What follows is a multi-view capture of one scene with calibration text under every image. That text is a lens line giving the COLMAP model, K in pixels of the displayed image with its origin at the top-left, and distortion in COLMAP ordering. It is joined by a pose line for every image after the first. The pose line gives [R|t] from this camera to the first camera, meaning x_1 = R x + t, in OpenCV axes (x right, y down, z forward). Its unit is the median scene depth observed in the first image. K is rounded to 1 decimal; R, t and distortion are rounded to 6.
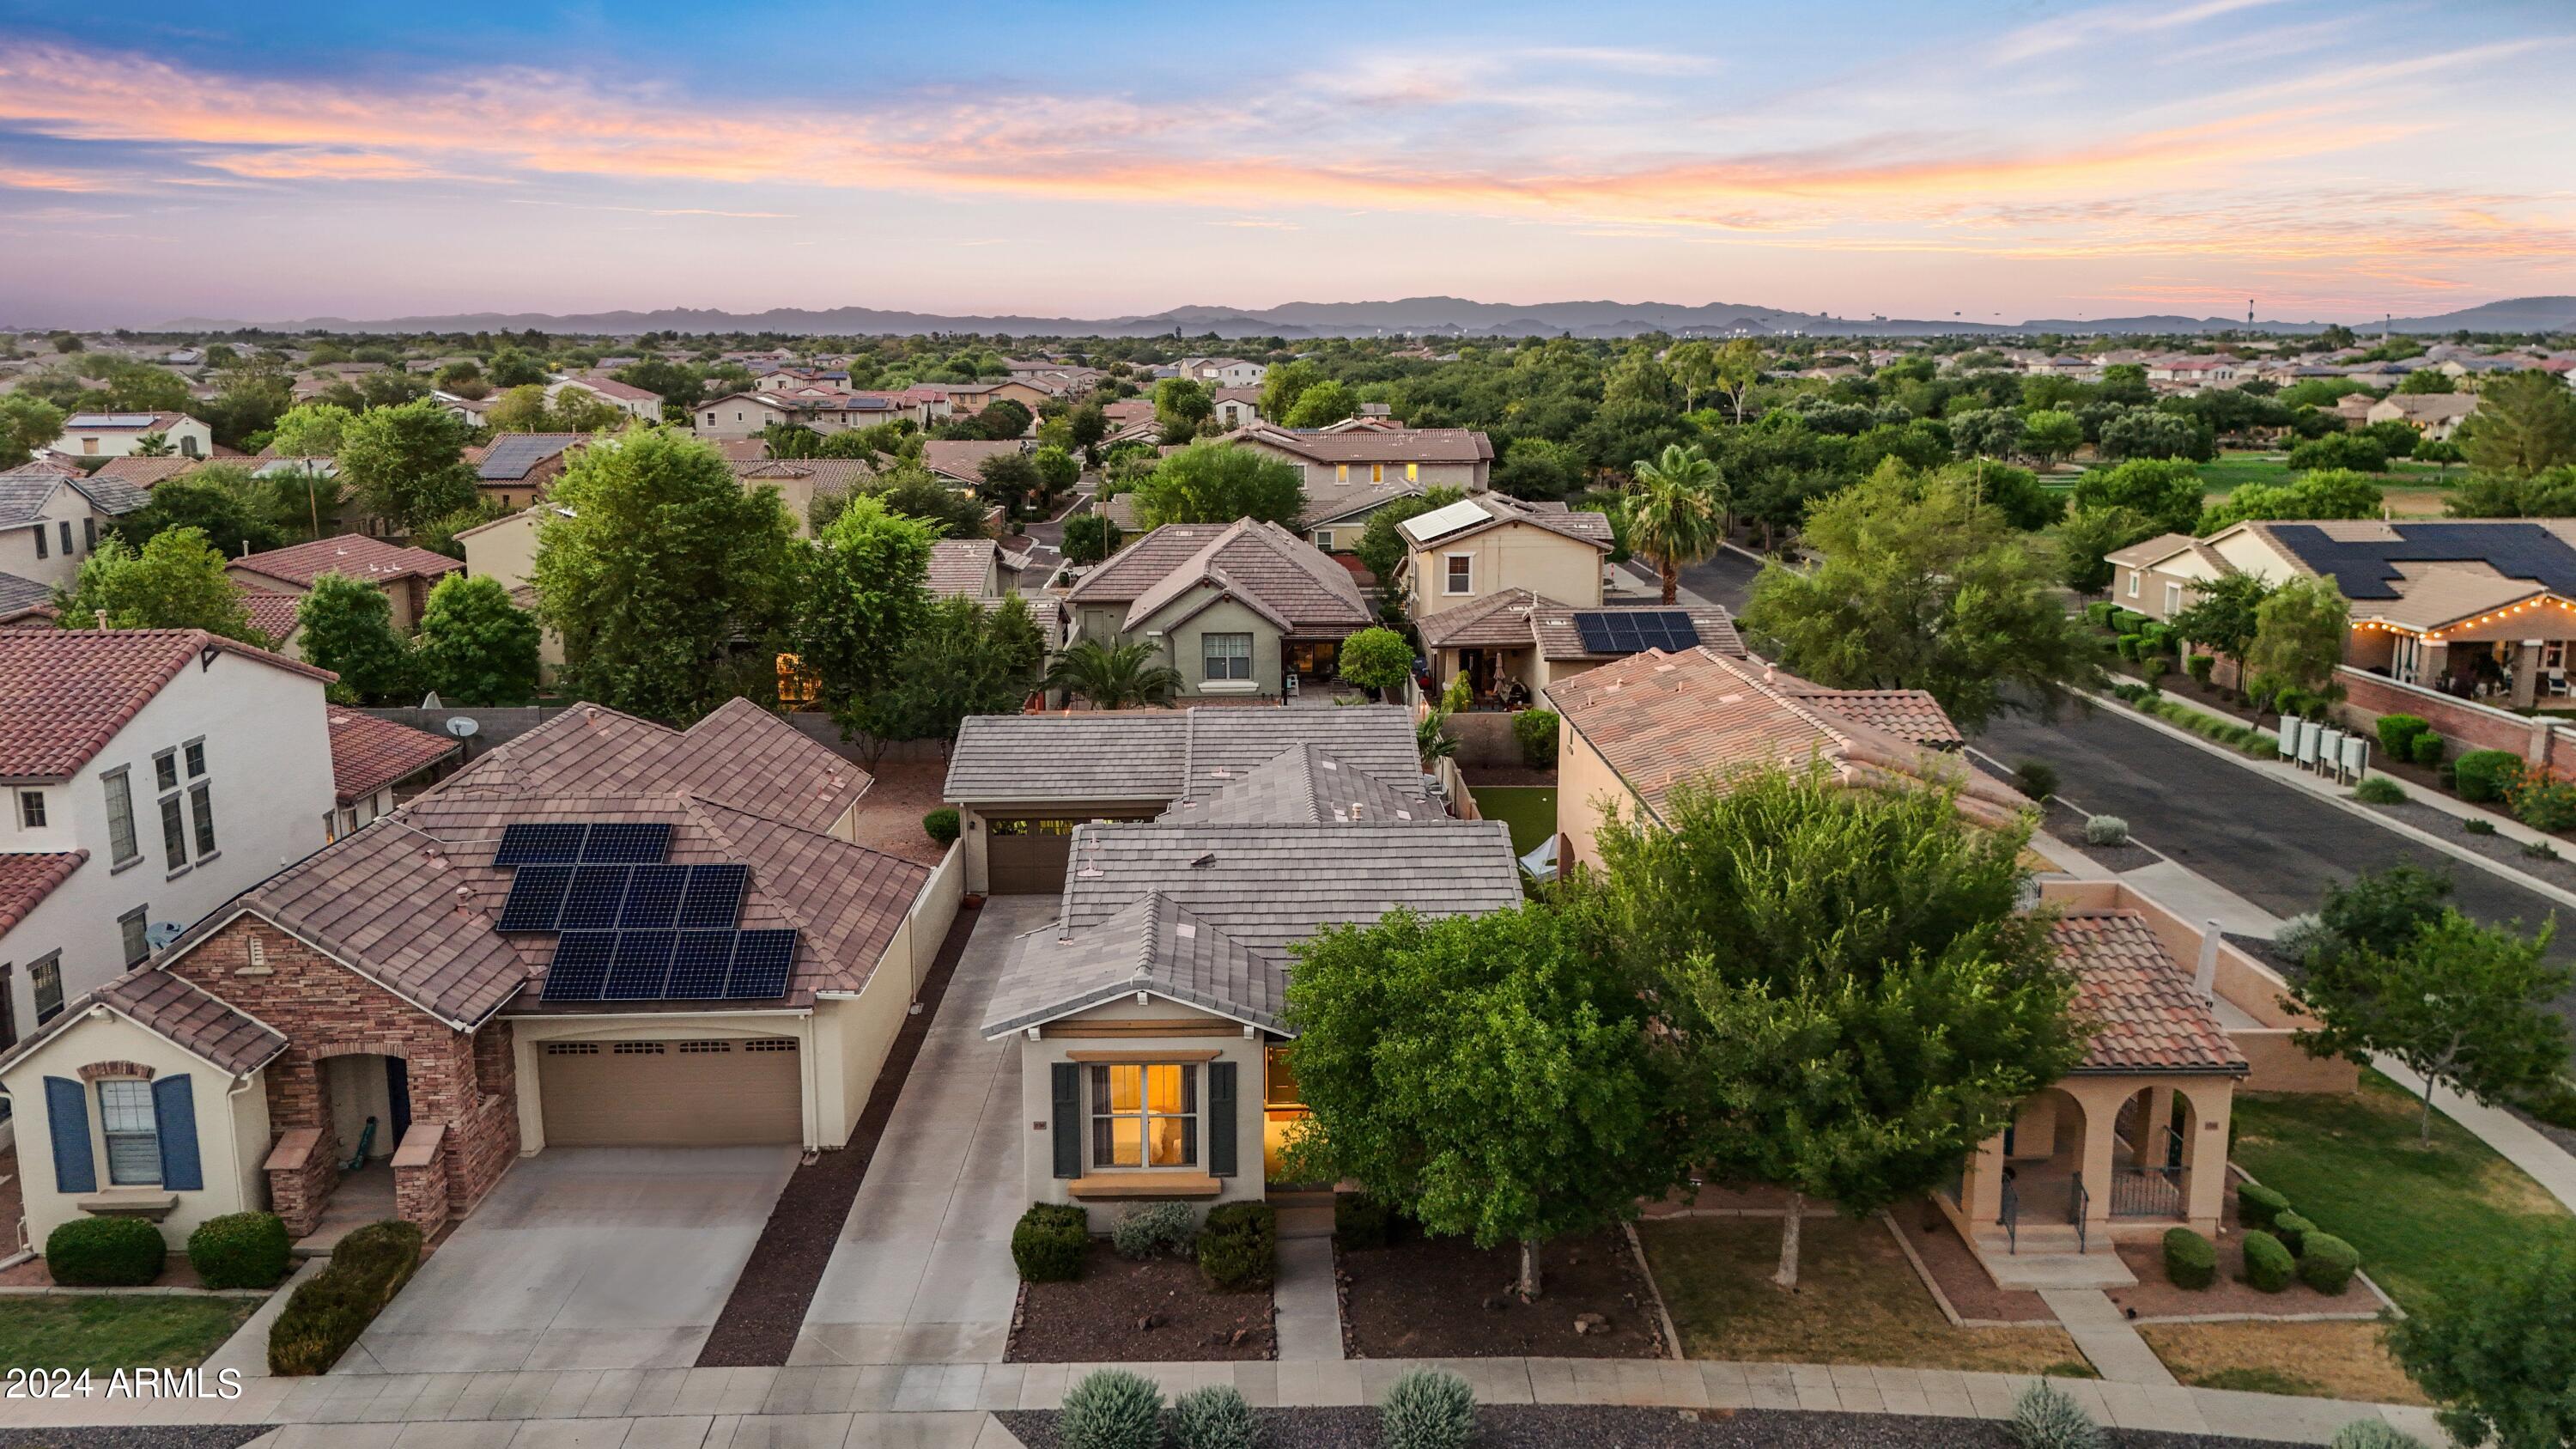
lens RADIAL K [[1907.0, 0, 1290.2], [0, 1907.0, 732.8], [0, 0, 1]] dist [0.053603, -0.038423]
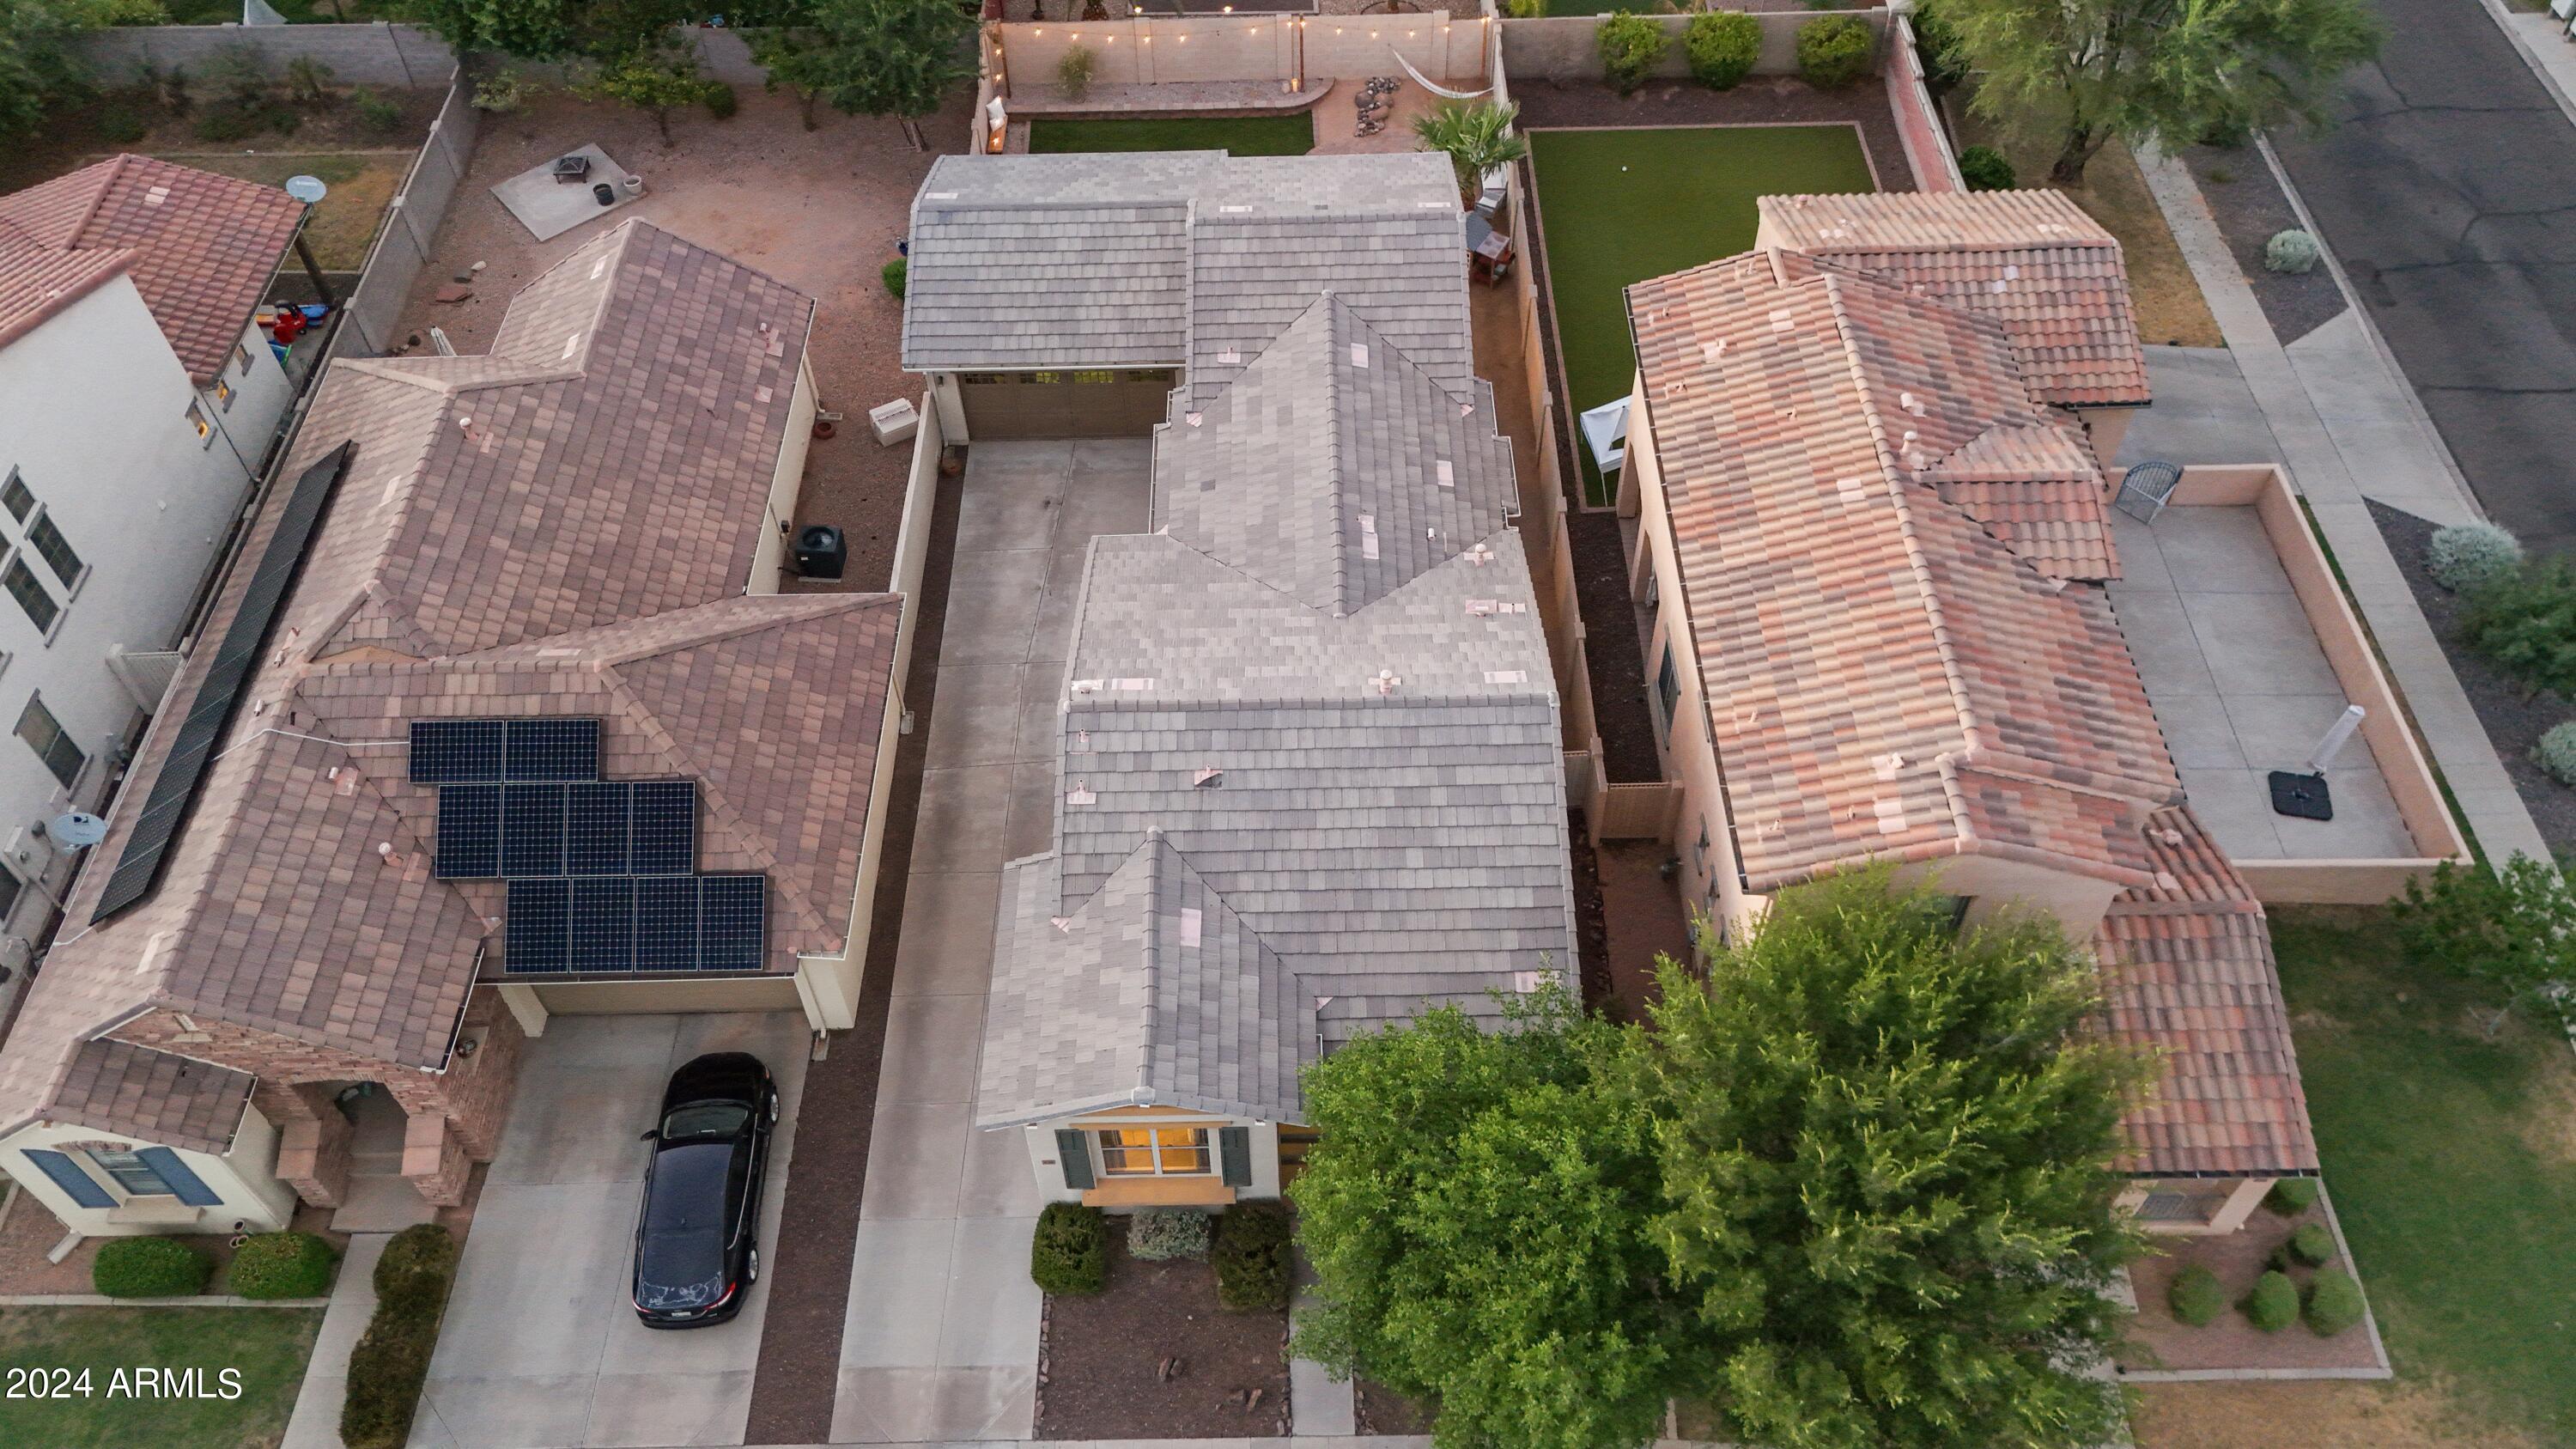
lens RADIAL K [[1907.0, 0, 1291.0], [0, 1907.0, 720.3], [0, 0, 1]] dist [0.053603, -0.038423]
pose [[0.999788, 0.003509, -0.020305, 0.010830], [0.010025, 0.778064, 0.628105, -0.524317], [0.018003, -0.628175, 0.777864, 0.344744]]
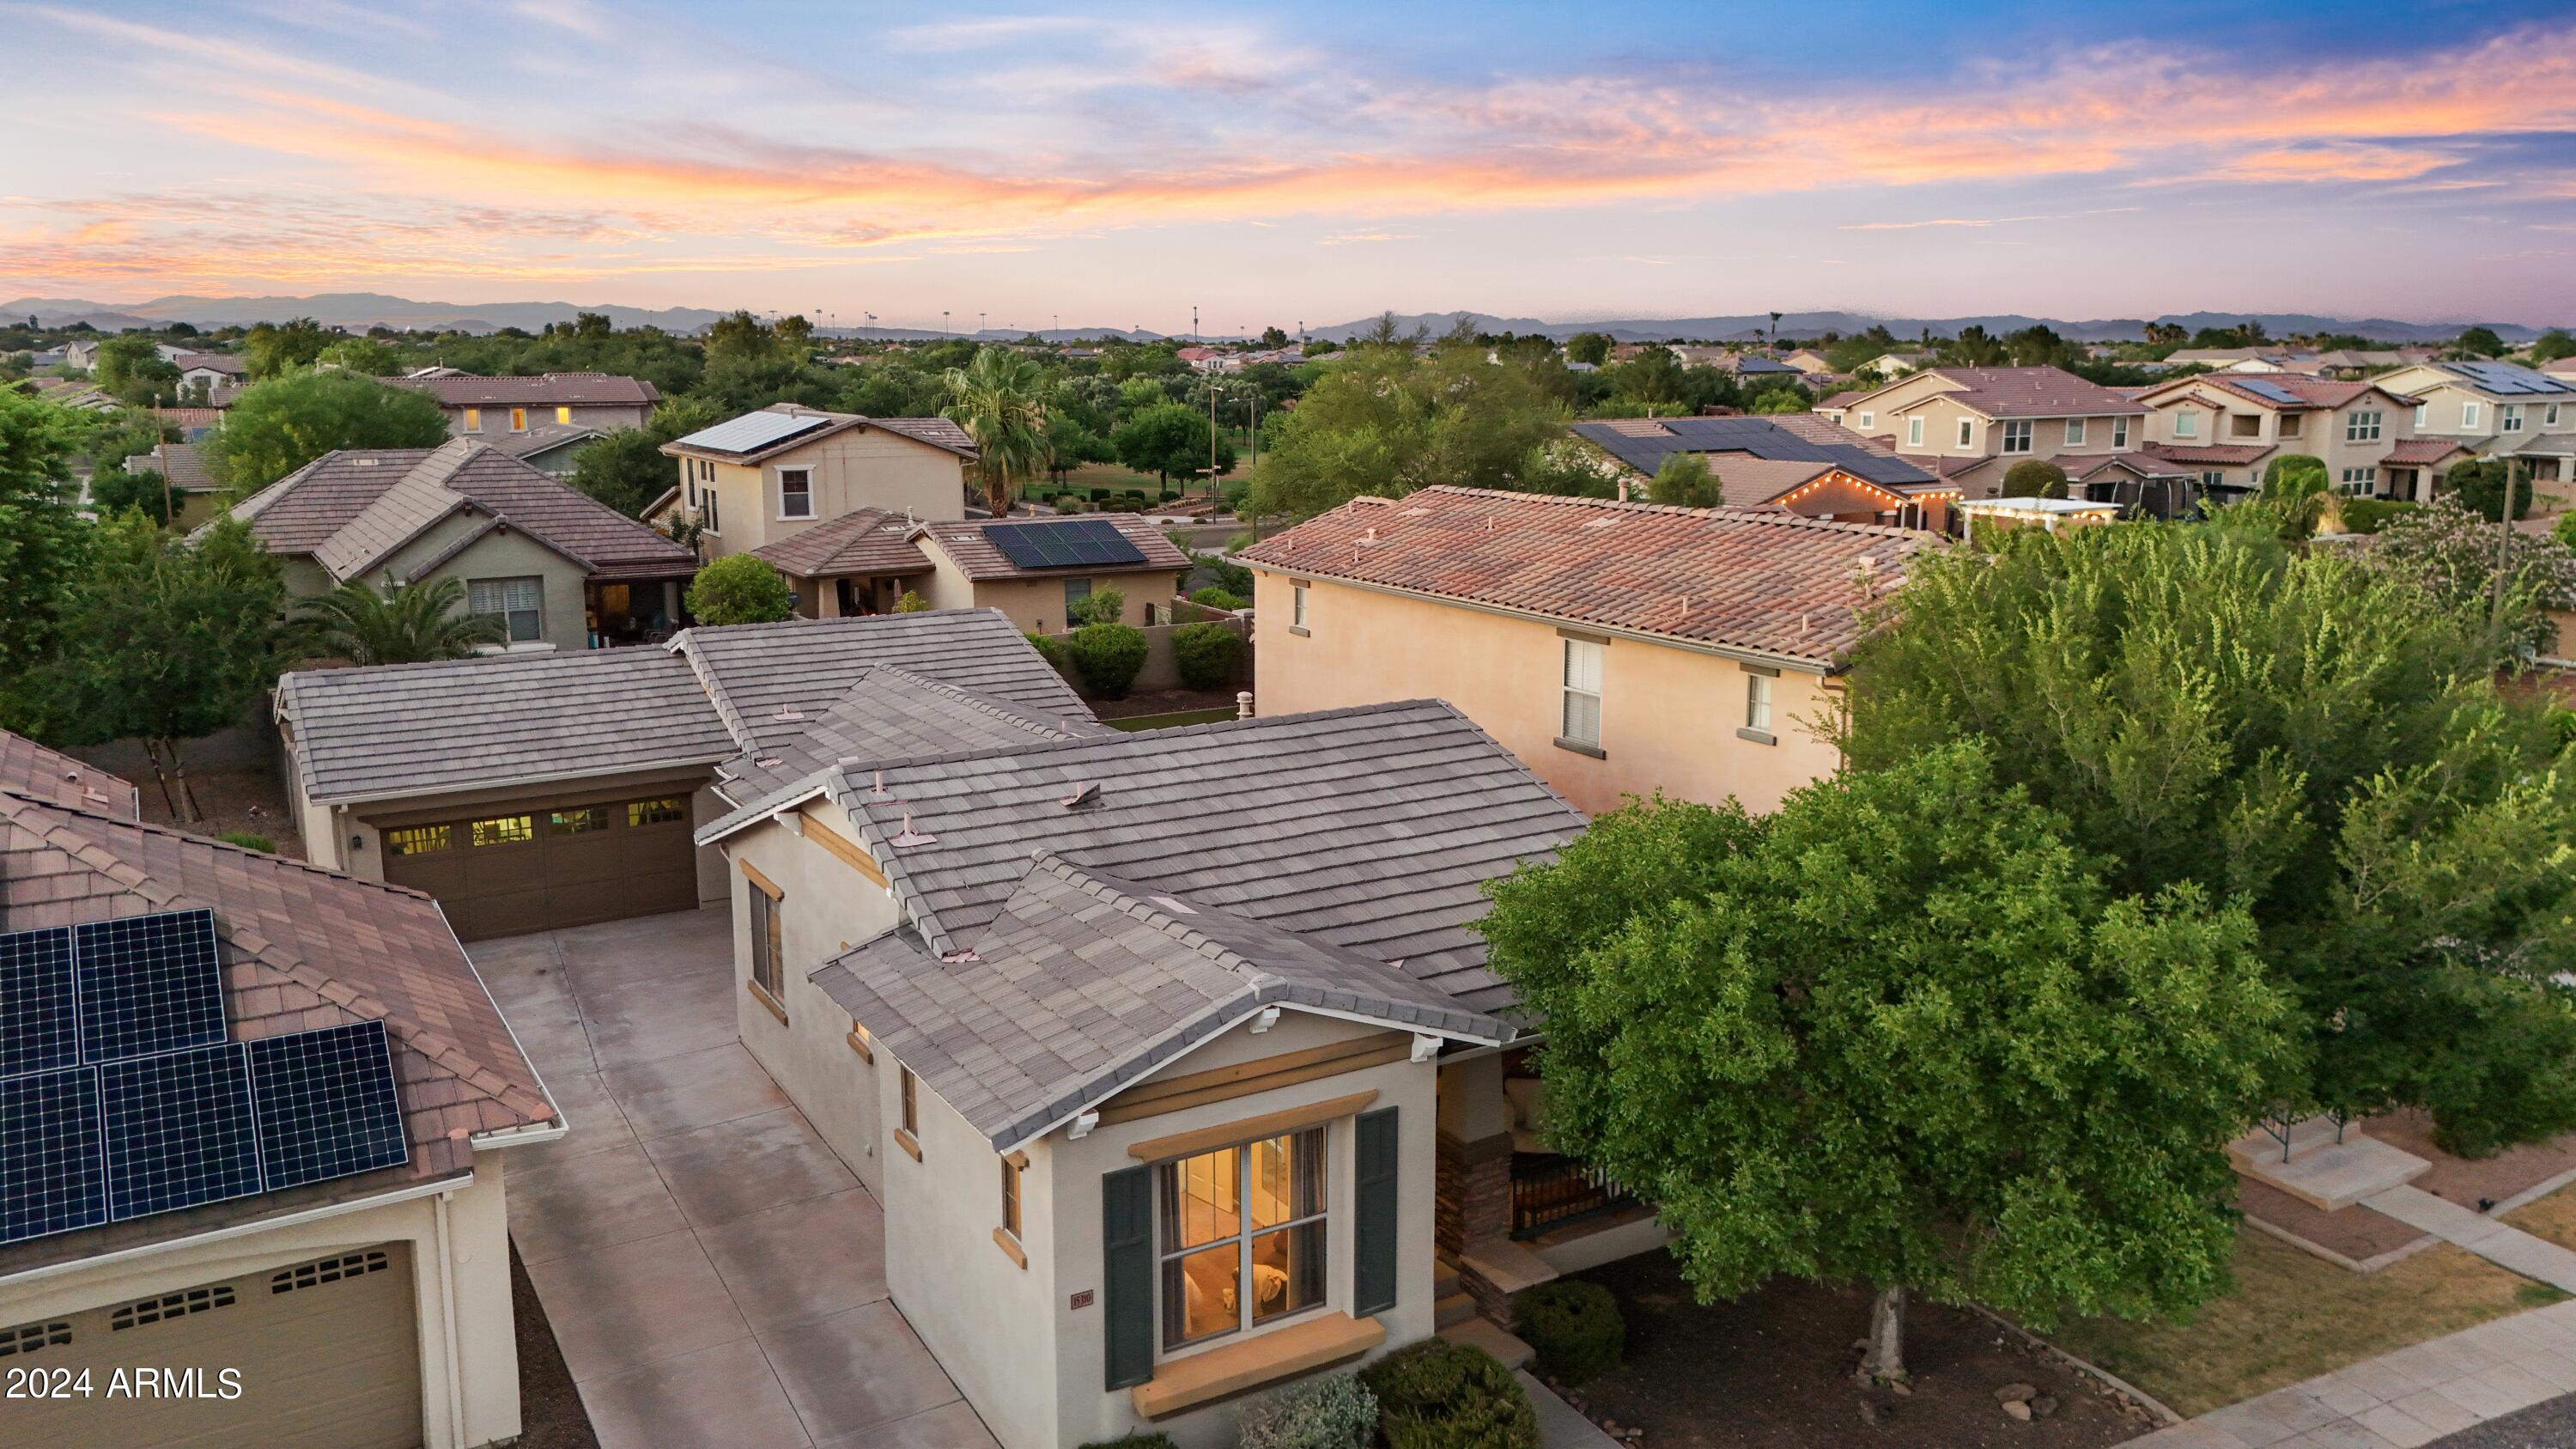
lens RADIAL K [[1907.0, 0, 1286.8], [0, 1907.0, 732.1], [0, 0, 1]] dist [0.053603, -0.038423]
pose [[0.870574, -0.094338, 0.482909, -0.287196], [0.095992, 0.995153, 0.021355, 0.041571], [-0.482583, 0.027764, 0.875410, 0.461543]]
